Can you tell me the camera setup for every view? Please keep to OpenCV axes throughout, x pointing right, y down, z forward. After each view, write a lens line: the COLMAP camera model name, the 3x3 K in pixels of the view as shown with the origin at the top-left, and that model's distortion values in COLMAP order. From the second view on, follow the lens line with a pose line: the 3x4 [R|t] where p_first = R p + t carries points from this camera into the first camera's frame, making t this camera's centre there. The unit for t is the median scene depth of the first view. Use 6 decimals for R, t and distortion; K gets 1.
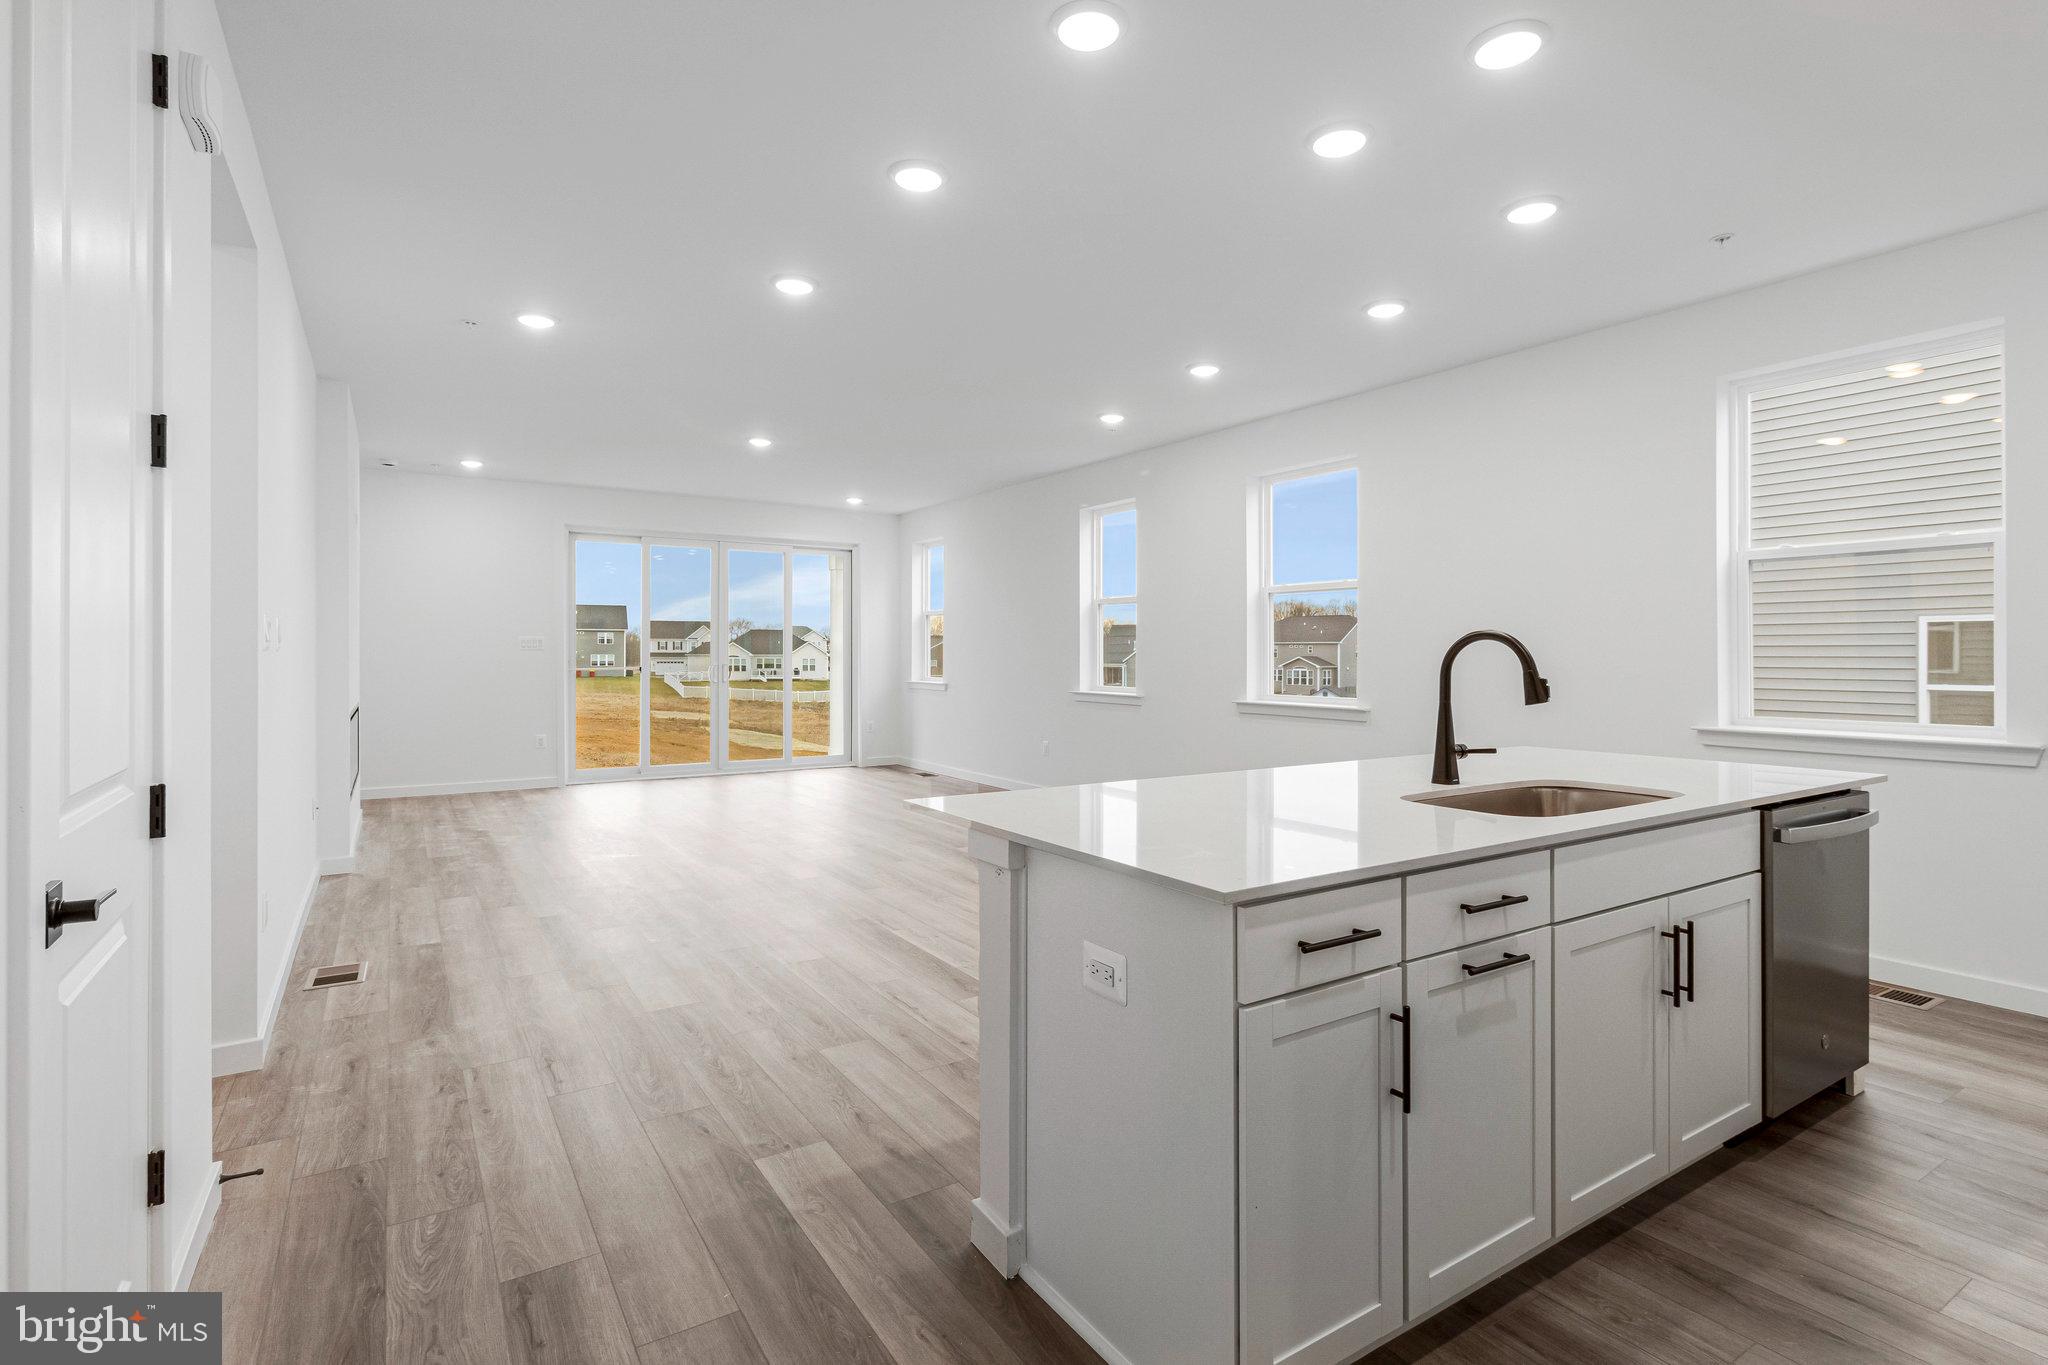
lens RADIAL K [[1006.5, 0, 1018.6], [0, 1006.5, 670.4], [0, 0, 1]] dist [-0.003140, -0.000326]
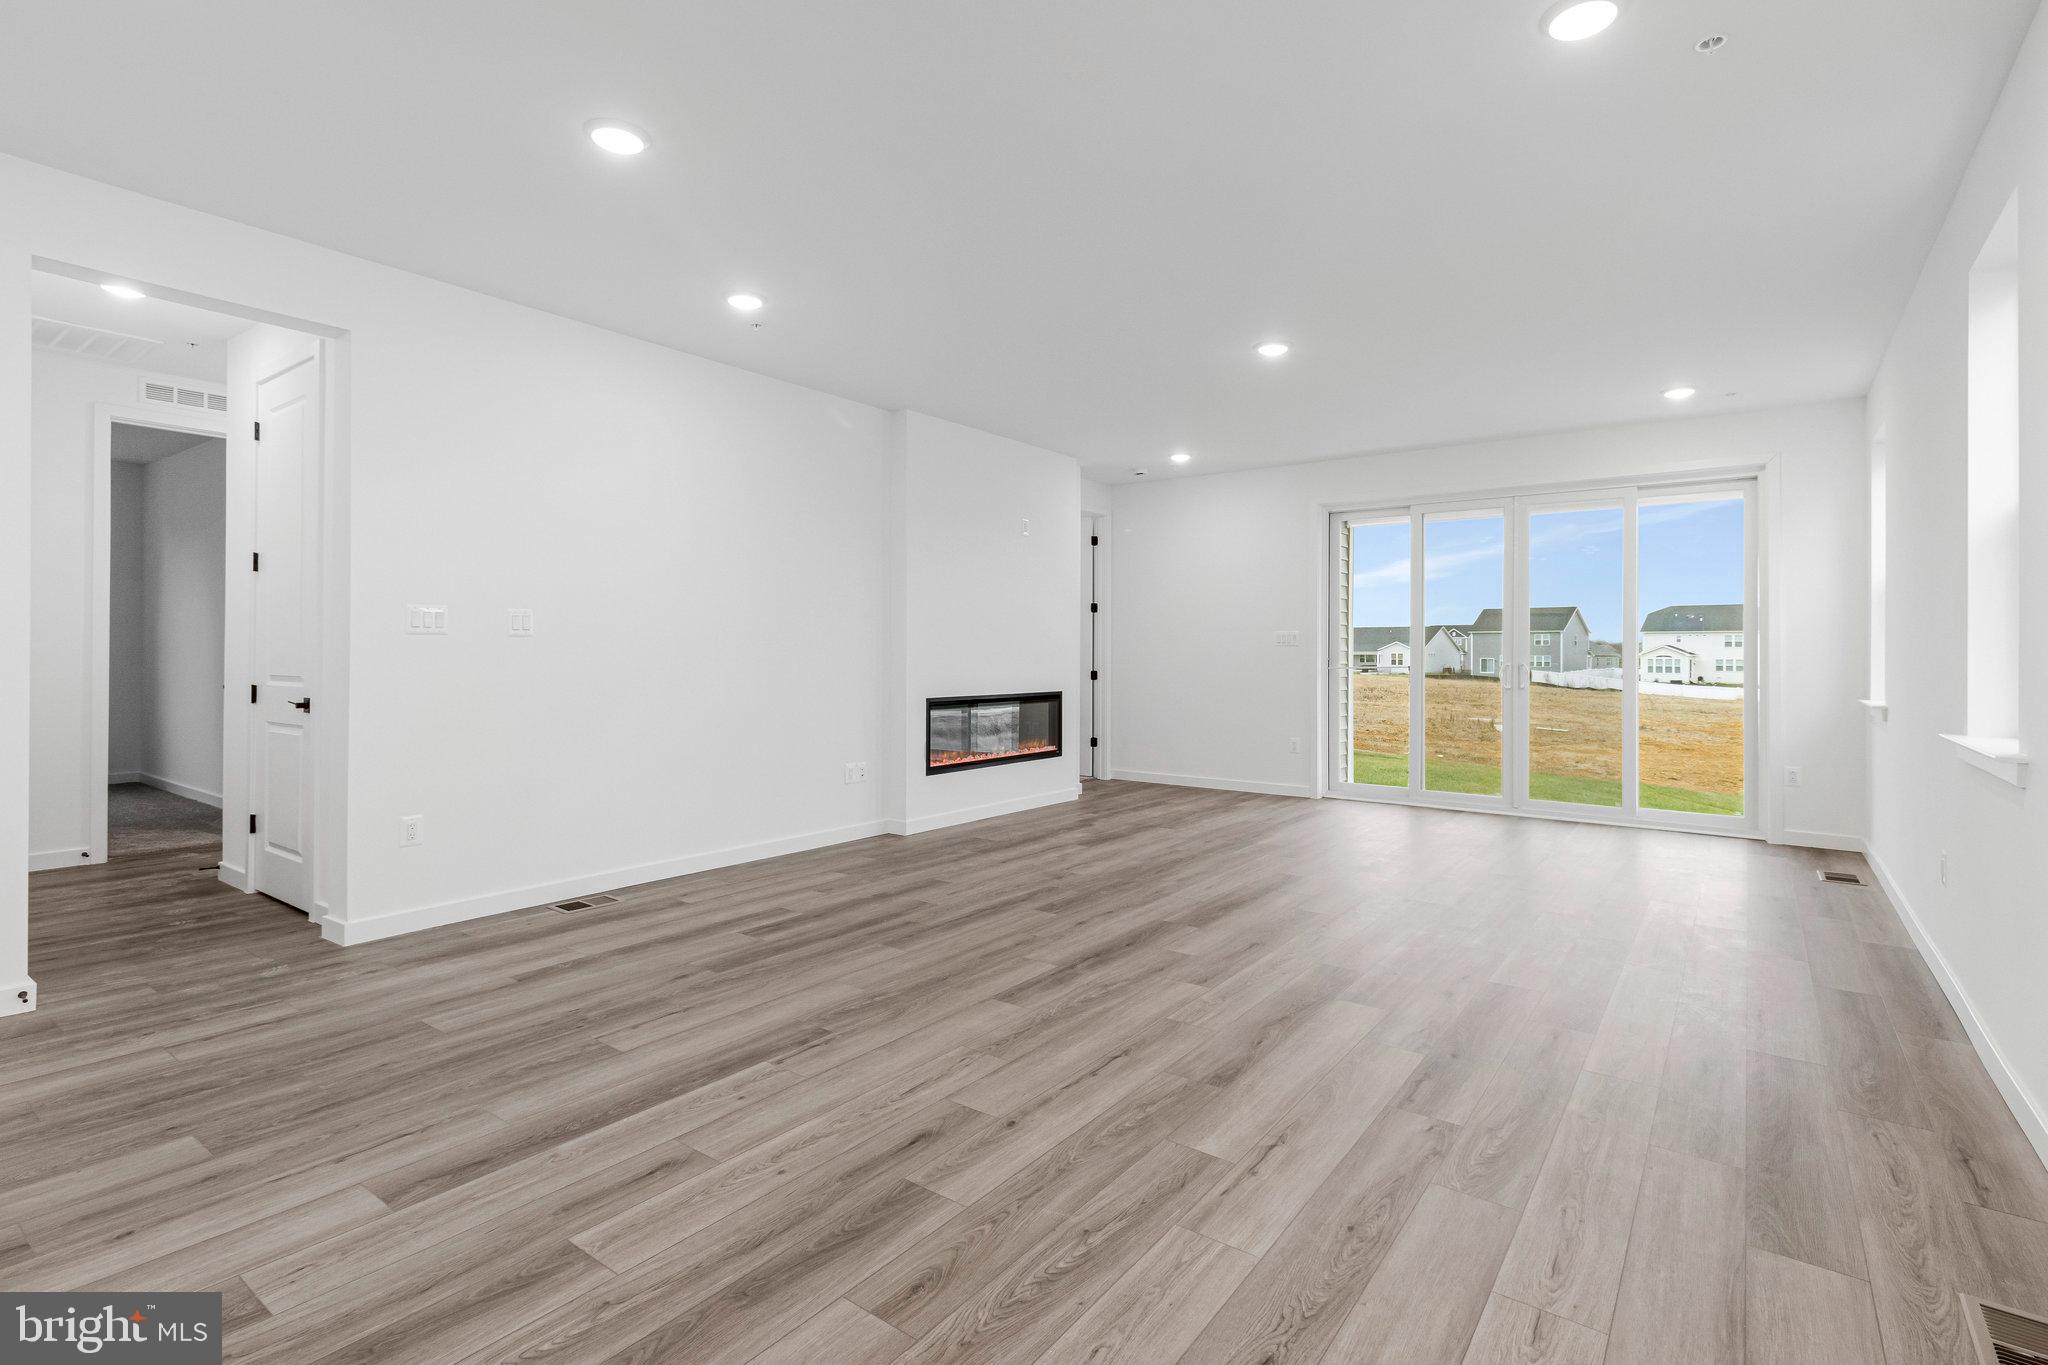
lens RADIAL K [[968.1, 0, 1043.6], [0, 968.1, 665.0], [0, 0, 1]] dist [-0.001631, 0.000122]
pose [[0.370210, 0.010730, -0.928886, 0.314913], [-0.022450, 0.999745, 0.002601, 0.001235], [0.928677, 0.019891, 0.370356, 0.576813]]
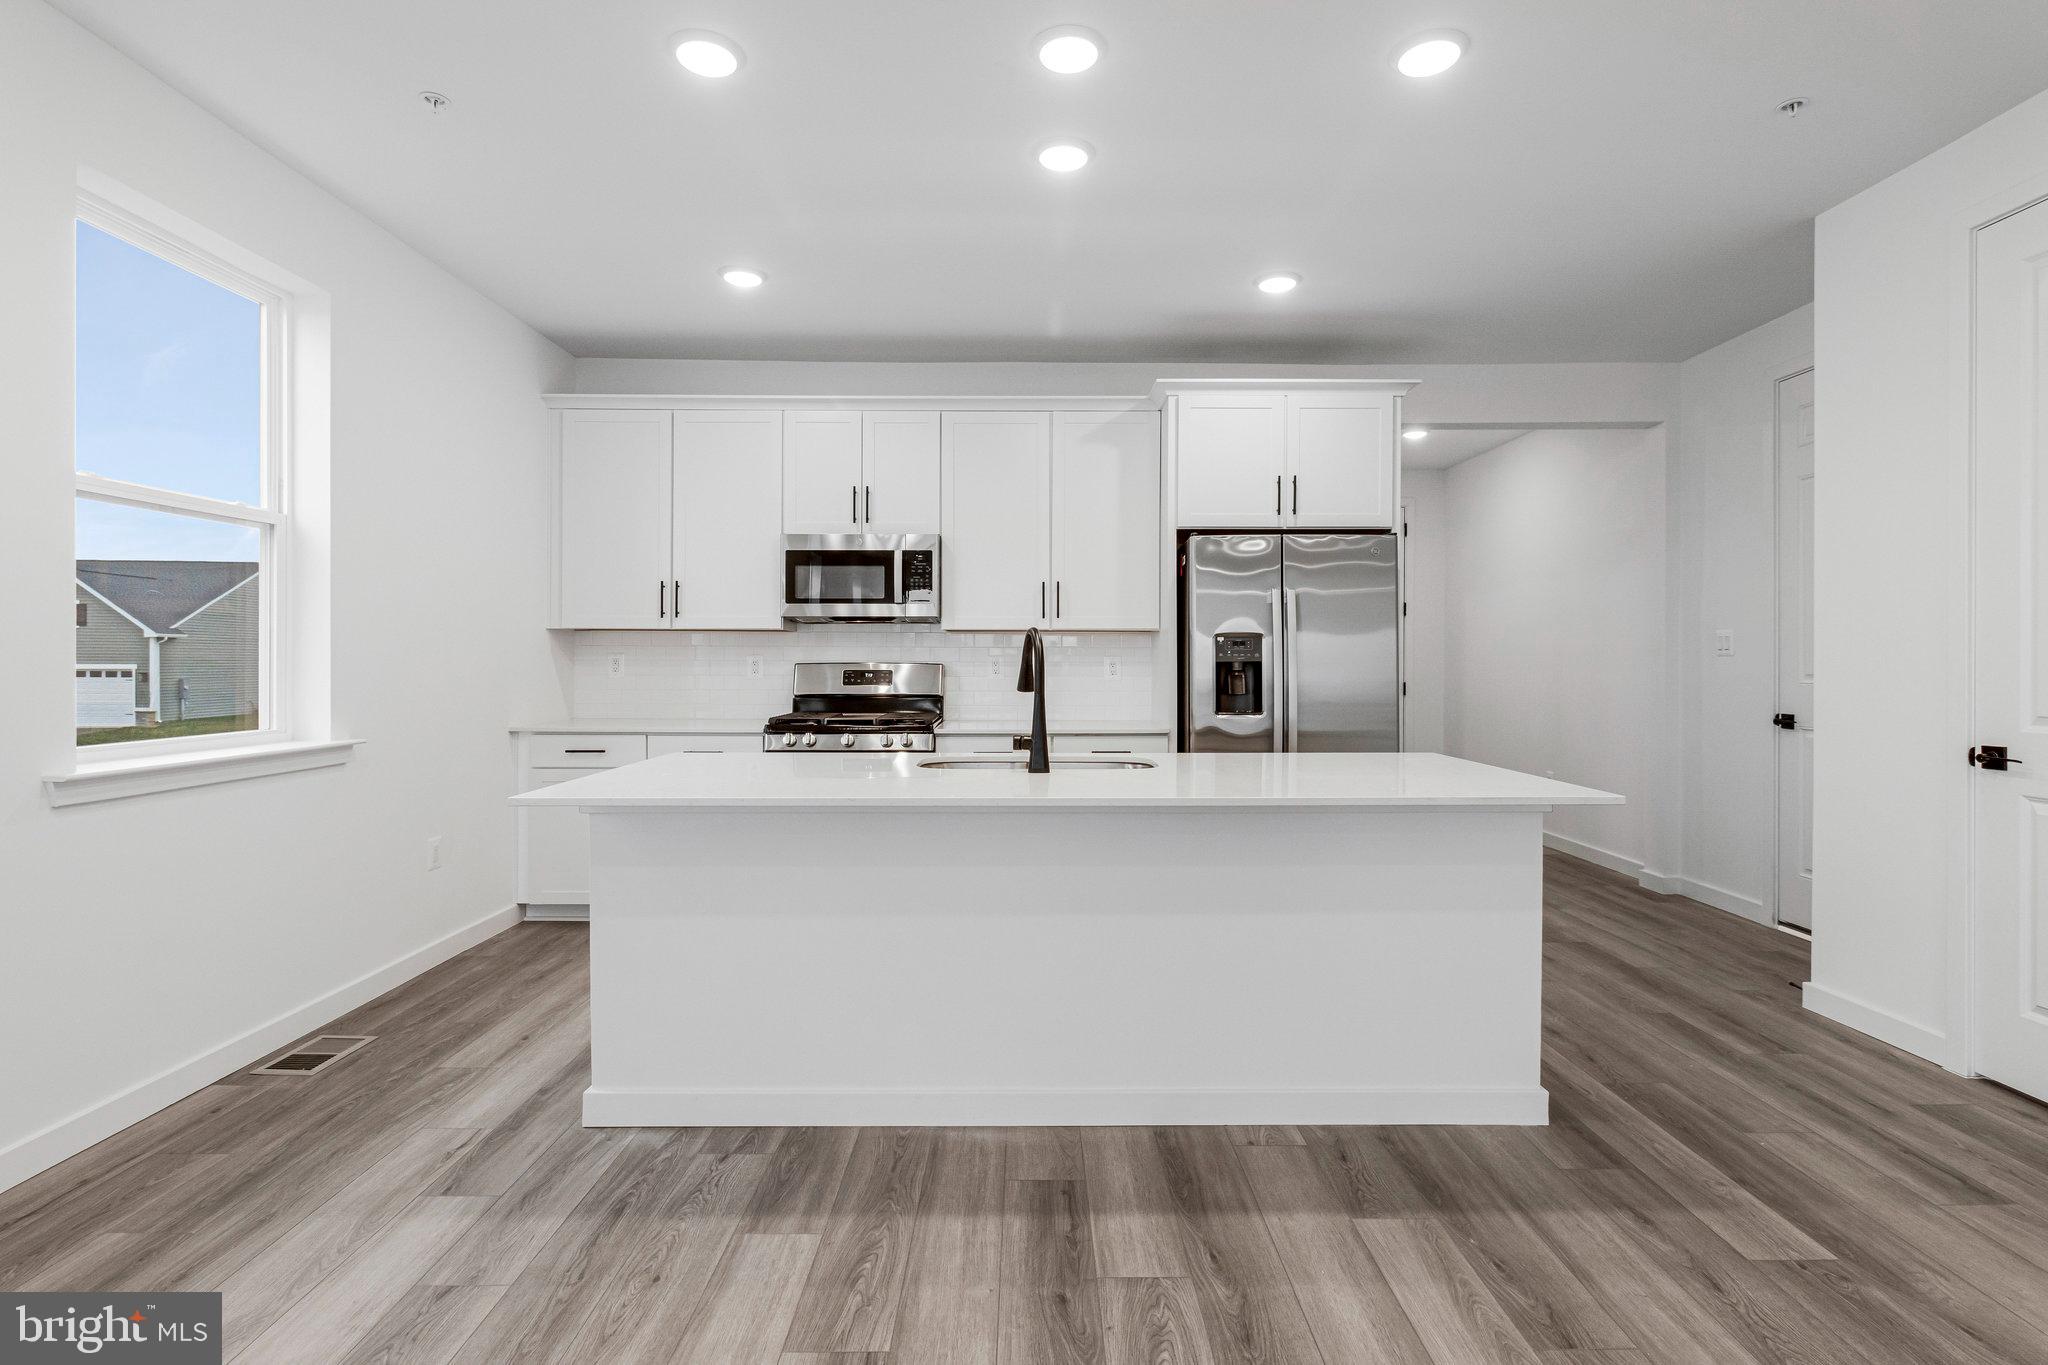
lens RADIAL K [[981.8, 0, 1027.8], [0, 981.8, 665.1], [0, 0, 1]] dist [-0.002878, -0.001434]
pose [[-0.848199, -0.004488, 0.529659, -0.041285], [0.008779, 0.999708, 0.022530, -0.008211], [-0.529605, 0.023760, -0.847911, 0.690221]]
